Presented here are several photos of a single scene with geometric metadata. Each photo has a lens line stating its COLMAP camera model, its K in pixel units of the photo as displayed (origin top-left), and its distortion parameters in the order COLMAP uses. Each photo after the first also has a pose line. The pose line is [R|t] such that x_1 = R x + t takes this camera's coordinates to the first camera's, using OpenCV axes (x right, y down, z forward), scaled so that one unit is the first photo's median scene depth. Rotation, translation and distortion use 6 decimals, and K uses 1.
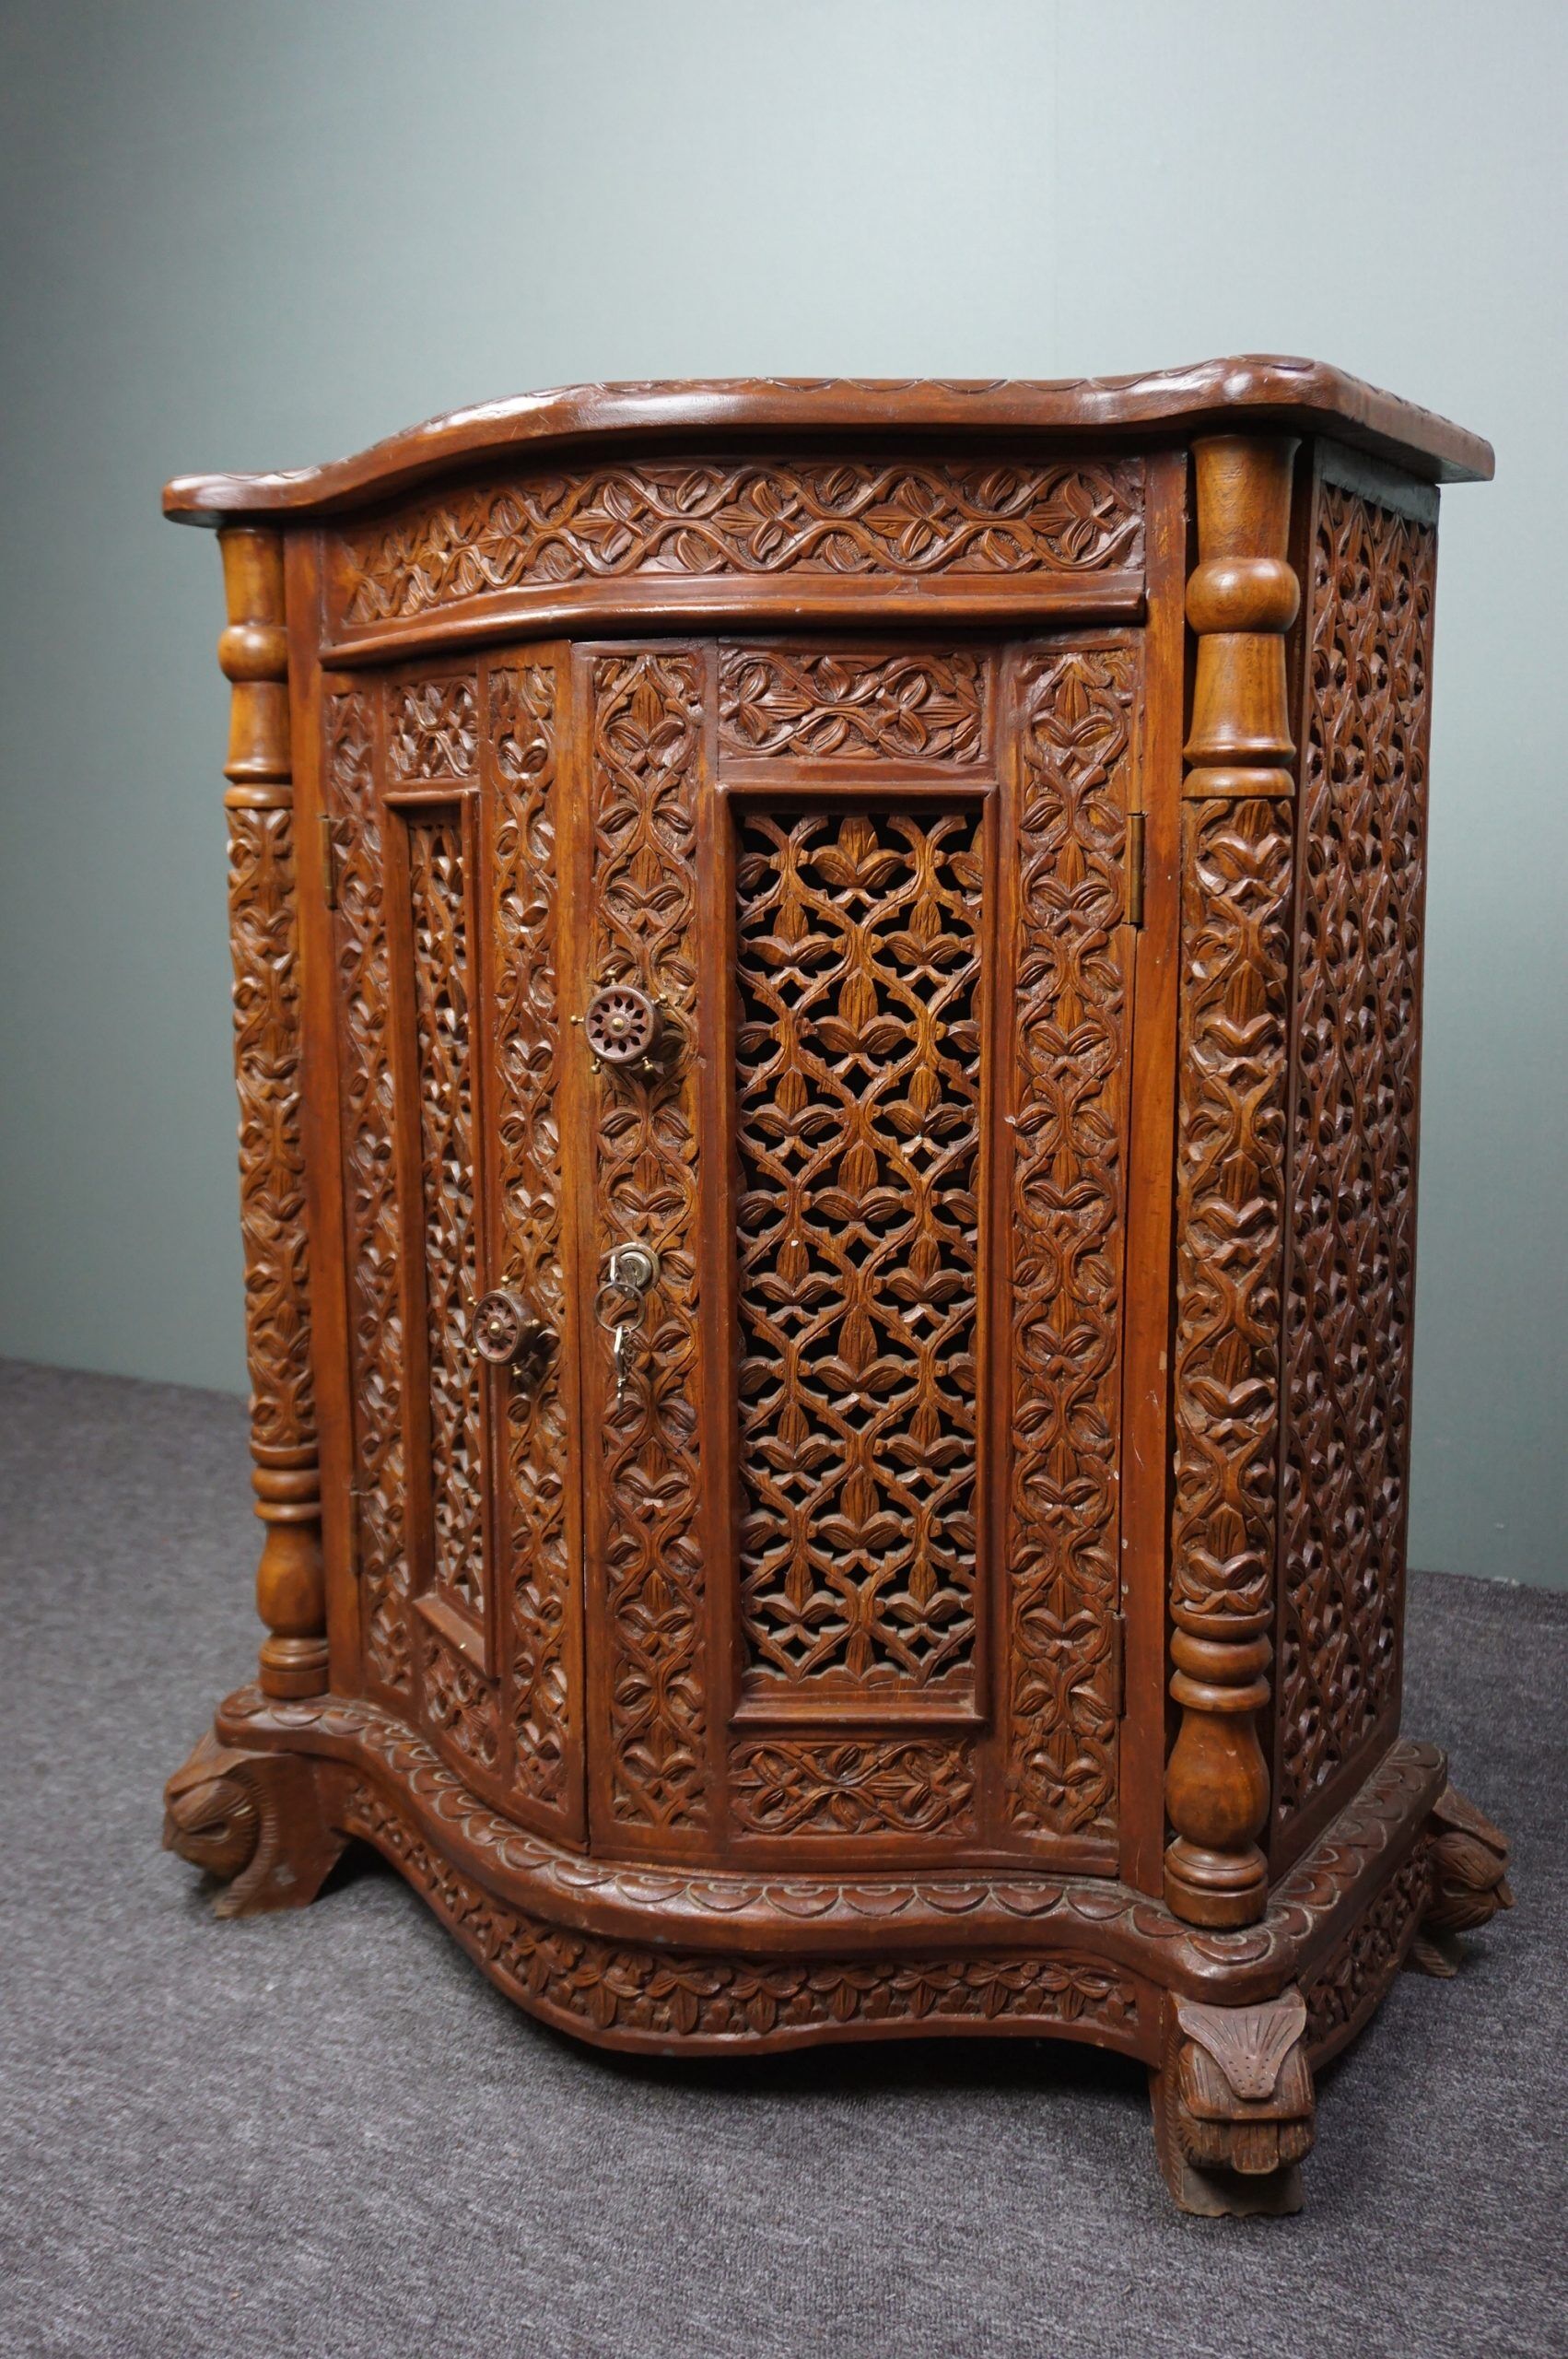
lens RADIAL K [[2310.4, 0, 797.1], [0, 2310.4, 1172.7], [0, 0, 1]] dist [-0.001155, -0.010776]
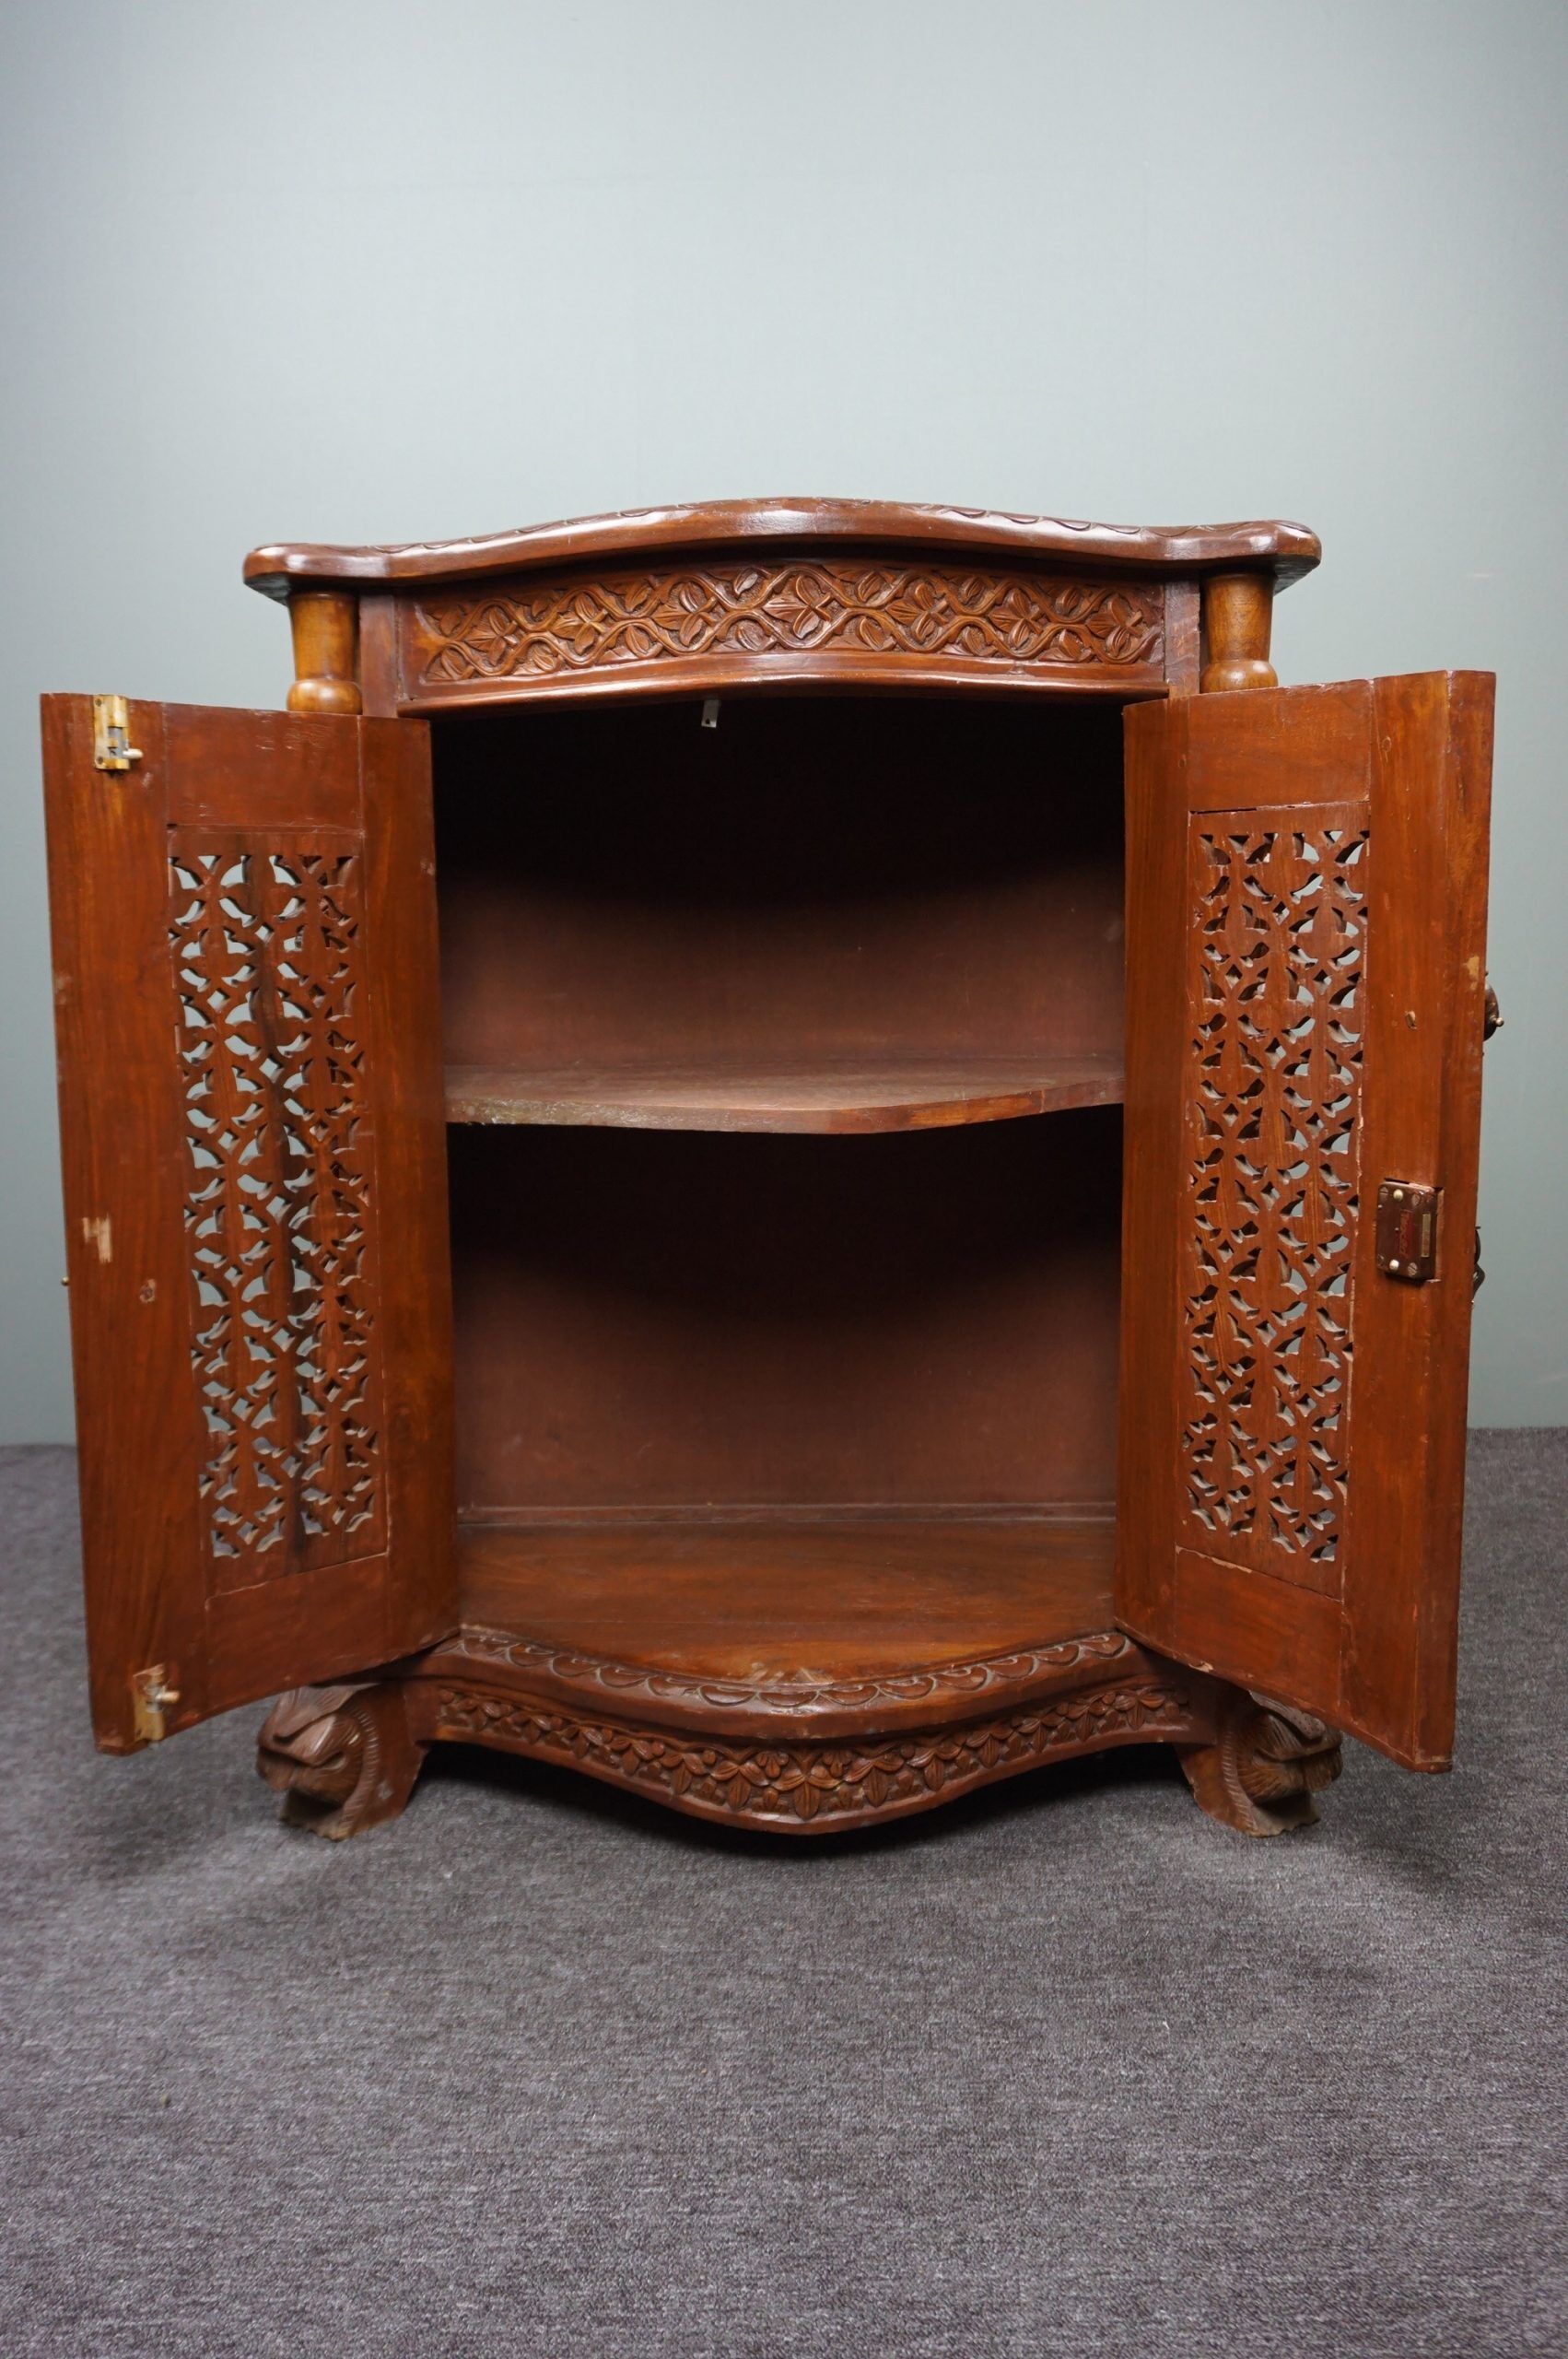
lens RADIAL K [[2024.8, 0, 784.0], [0, 2024.8, 1179.5], [0, 0, 1]] dist [-0.003355, -0.007719]
pose [[0.878375, -0.070996, 0.472670, -0.604241], [0.080187, 0.996780, 0.000704, 0.027800], [-0.471198, 0.037284, 0.881239, 0.038076]]
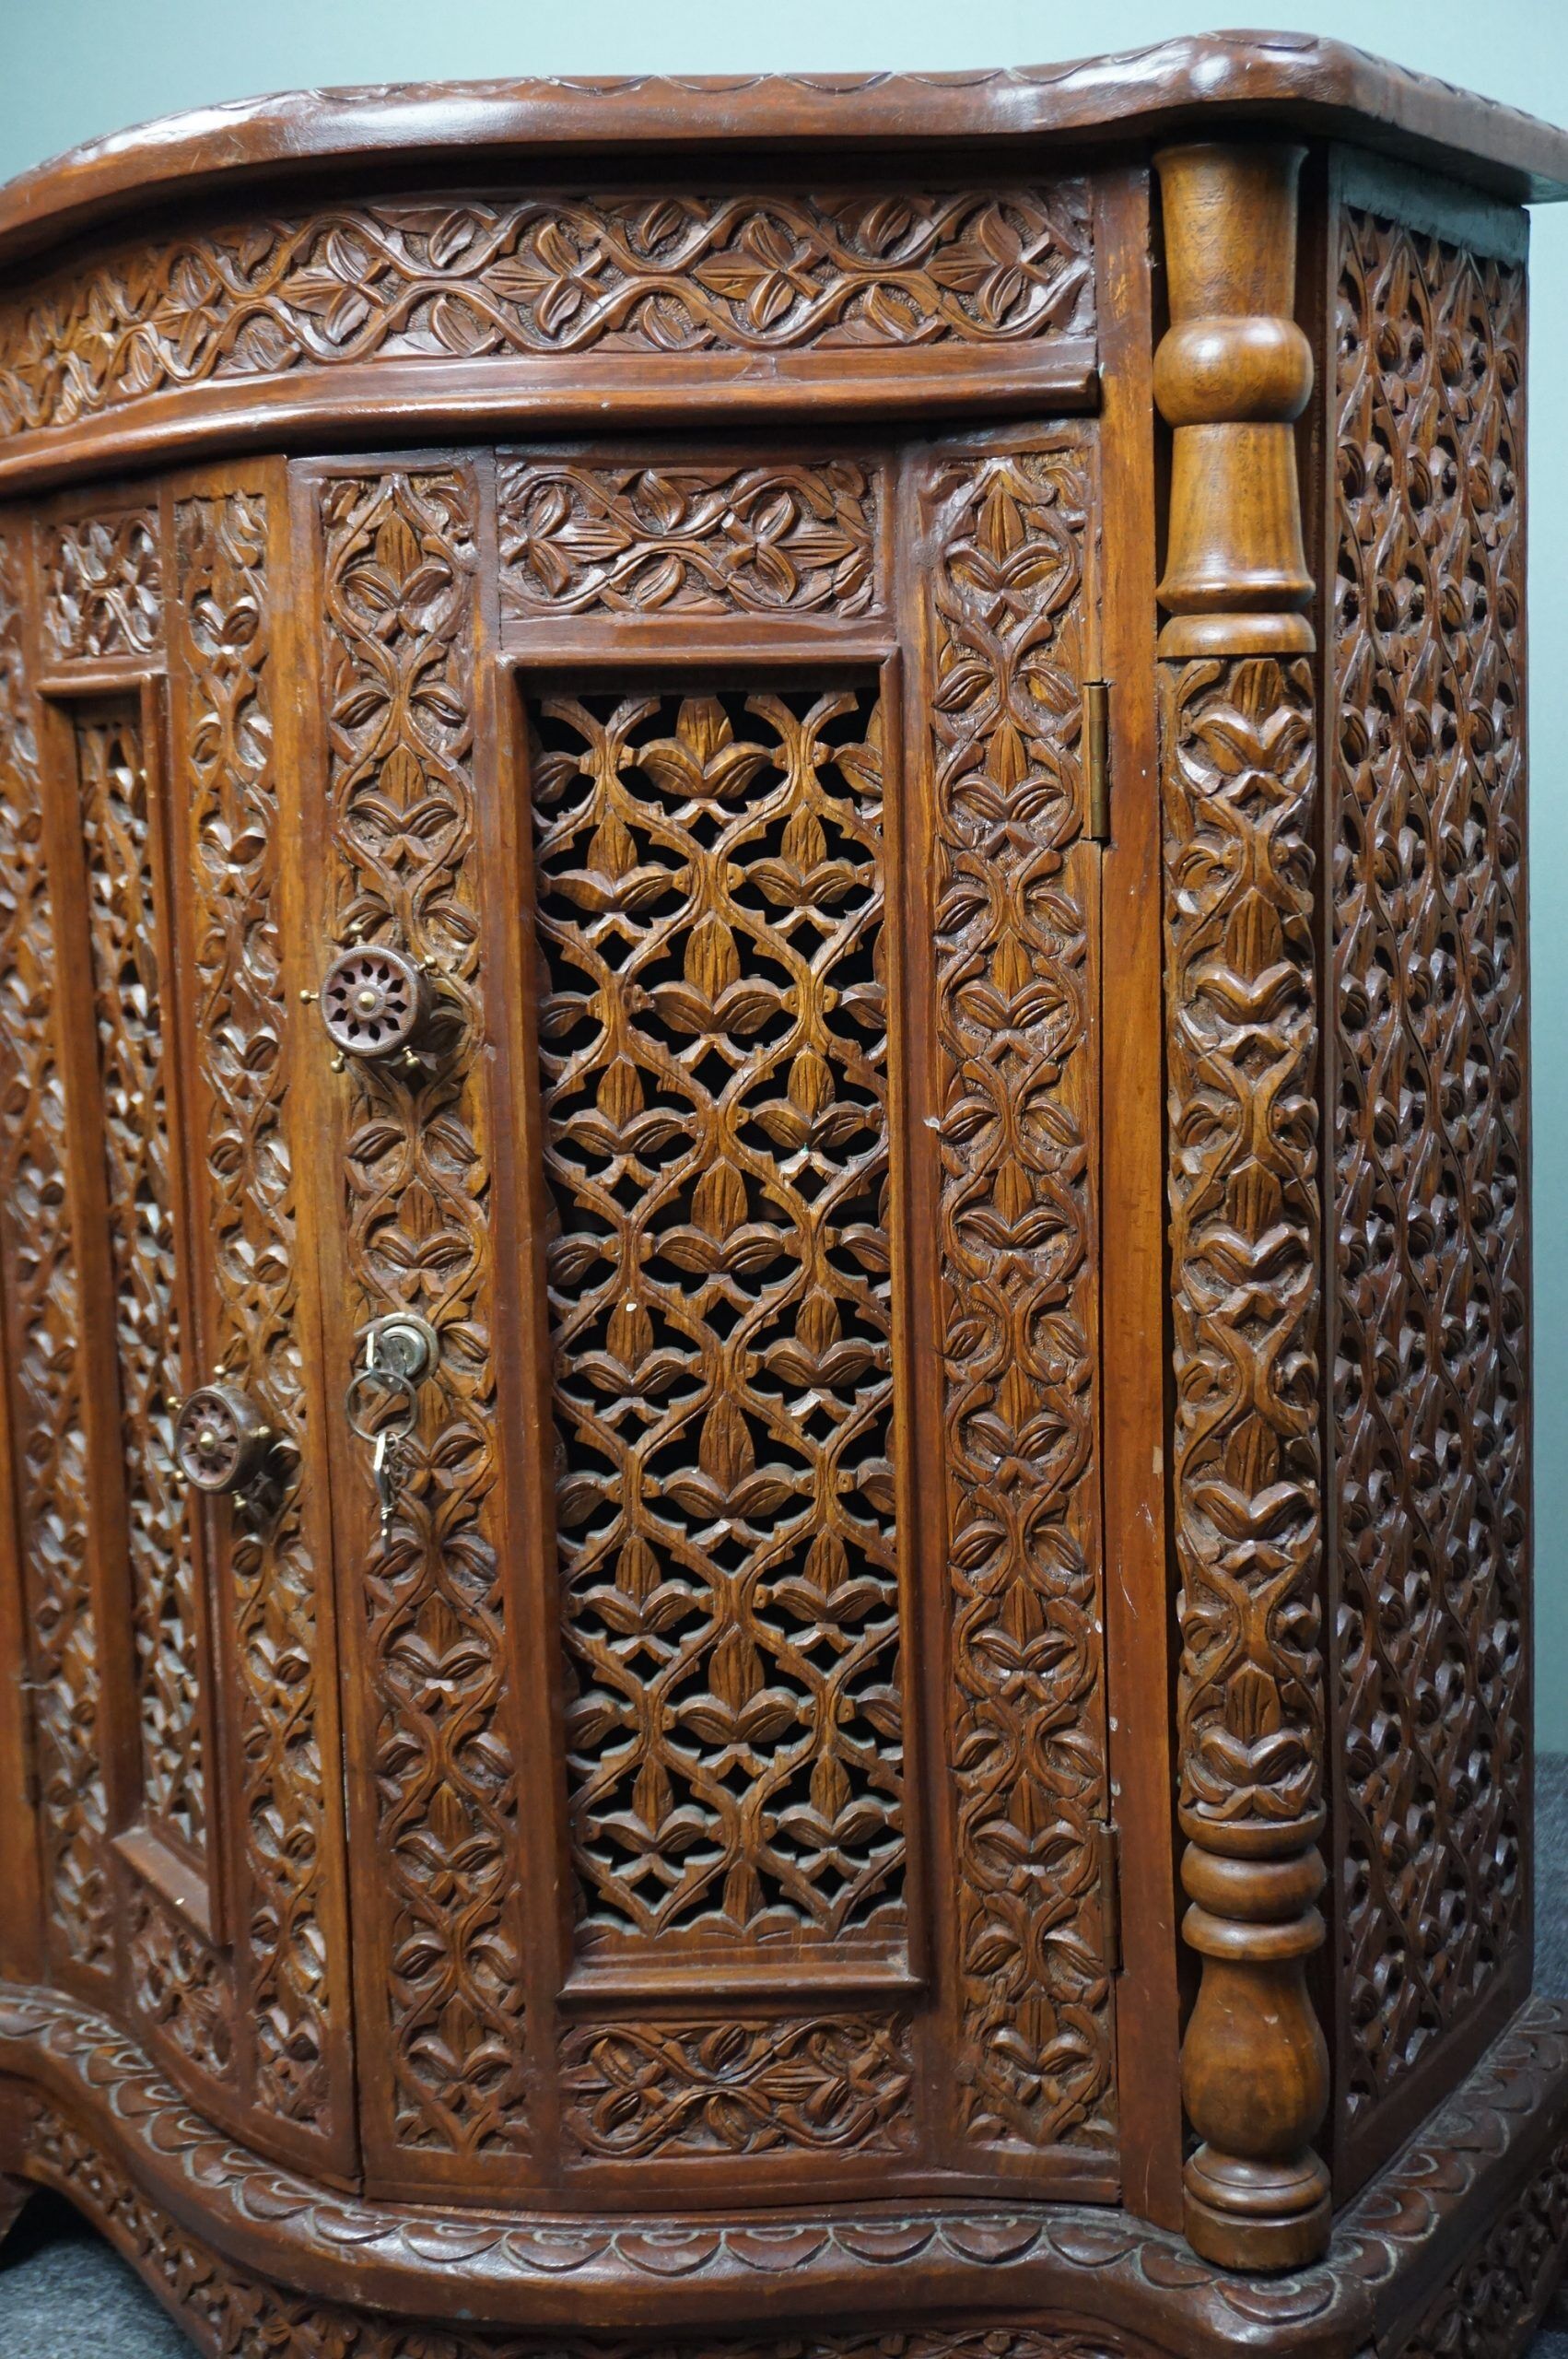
lens RADIAL K [[3362.5, 0, 797.2], [0, 3362.5, 1170.3], [0, 0, 1]] dist [0.001301, 0.038908]
pose [[0.999539, -0.026196, 0.015337, 0.034291], [0.026398, 0.999566, -0.013077, 0.003700], [-0.014988, 0.013476, 0.999797, -0.018678]]
